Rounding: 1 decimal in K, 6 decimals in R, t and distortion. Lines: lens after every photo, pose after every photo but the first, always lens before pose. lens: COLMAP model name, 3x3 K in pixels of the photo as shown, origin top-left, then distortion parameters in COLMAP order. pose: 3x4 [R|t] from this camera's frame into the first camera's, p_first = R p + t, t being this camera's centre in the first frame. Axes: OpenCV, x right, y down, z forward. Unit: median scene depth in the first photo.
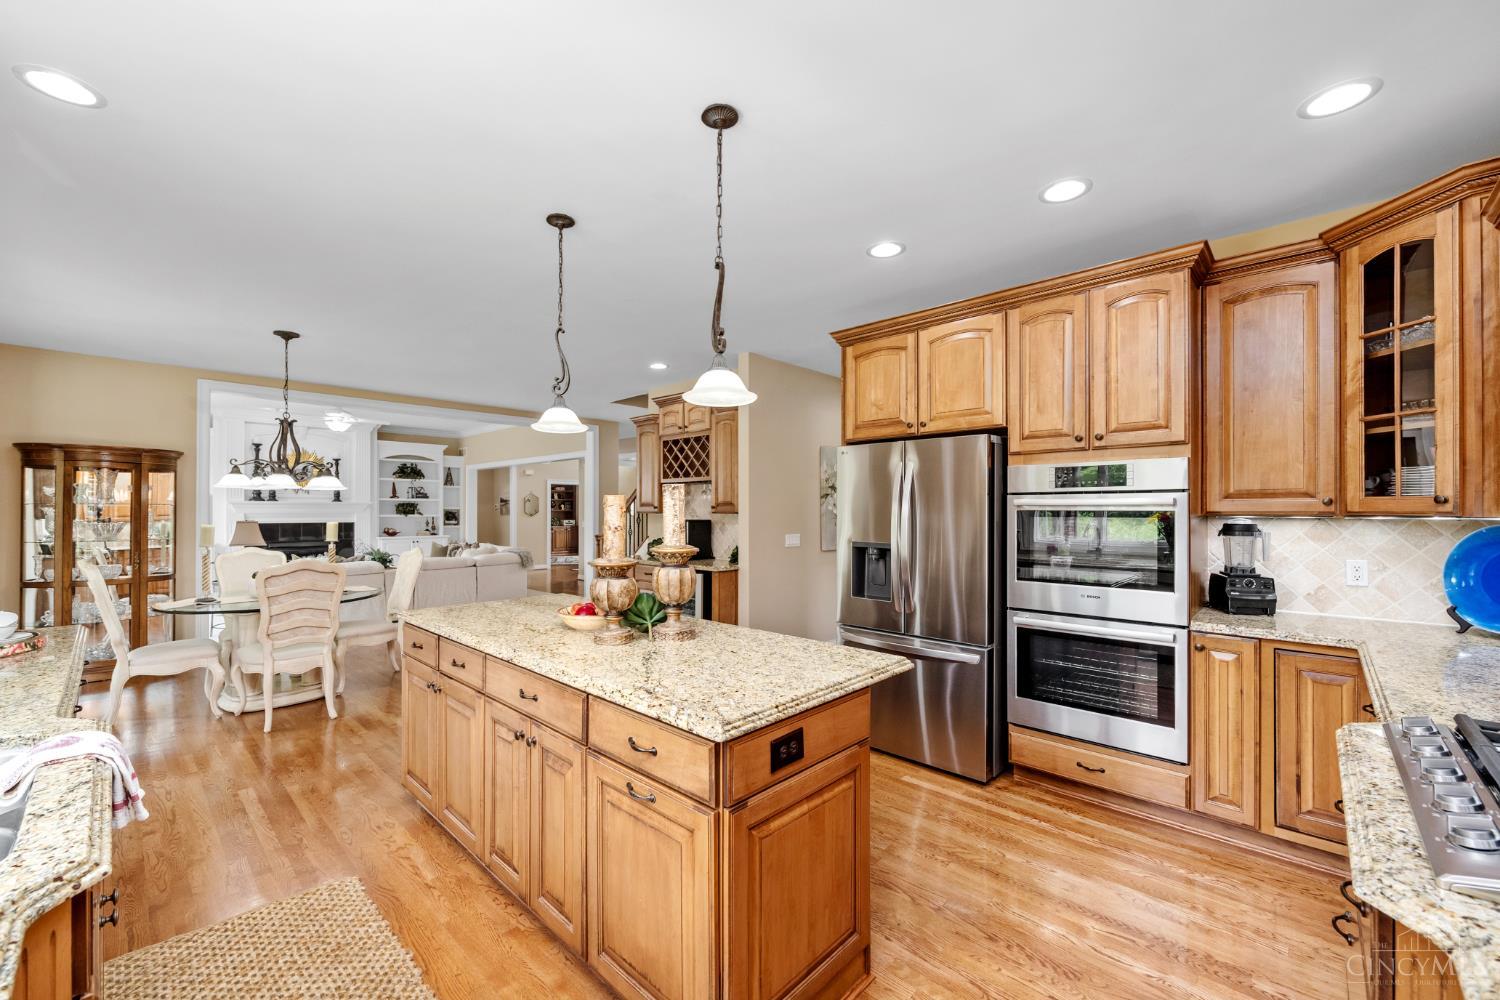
lens RADIAL K [[598.2, 0, 750.0], [0, 598.2, 500.0], [0, 0, 1]] dist [0.000247, 0.000014]
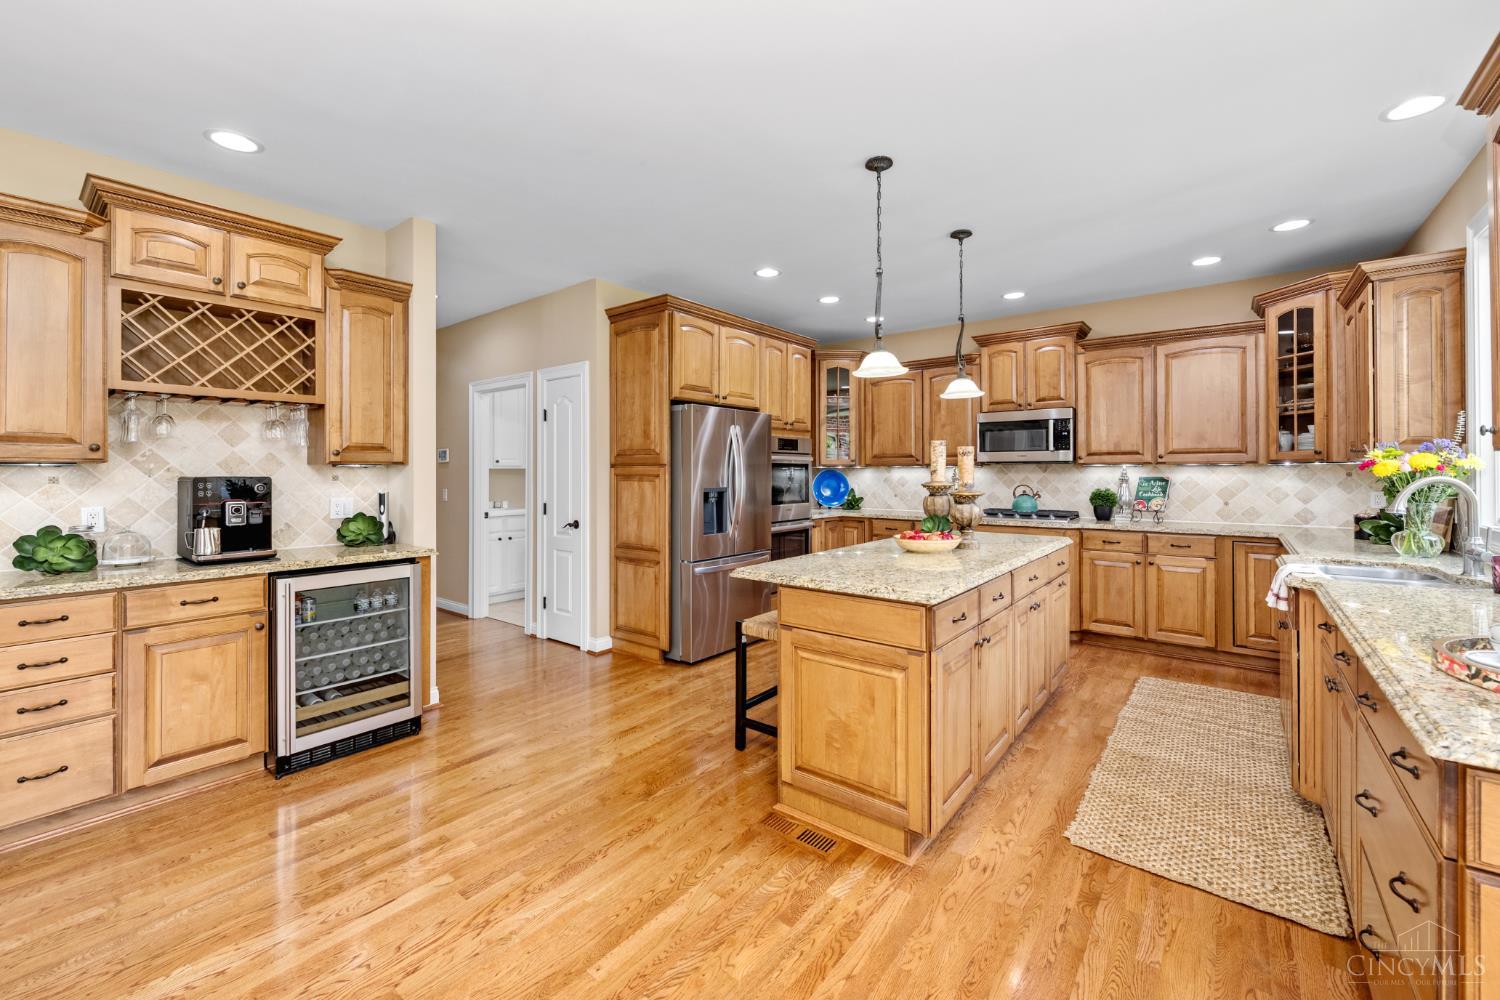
lens RADIAL K [[602.4, 0, 750.0], [0, 602.4, 468.0], [0, 0, 1]] dist [0.000039, 0.000003]
pose [[-0.085814, 0.001238, 0.996310, -1.073930], [-0.017041, 0.999851, -0.002710, 0.035346], [-0.996165, -0.017211, -0.085780, 1.066220]]
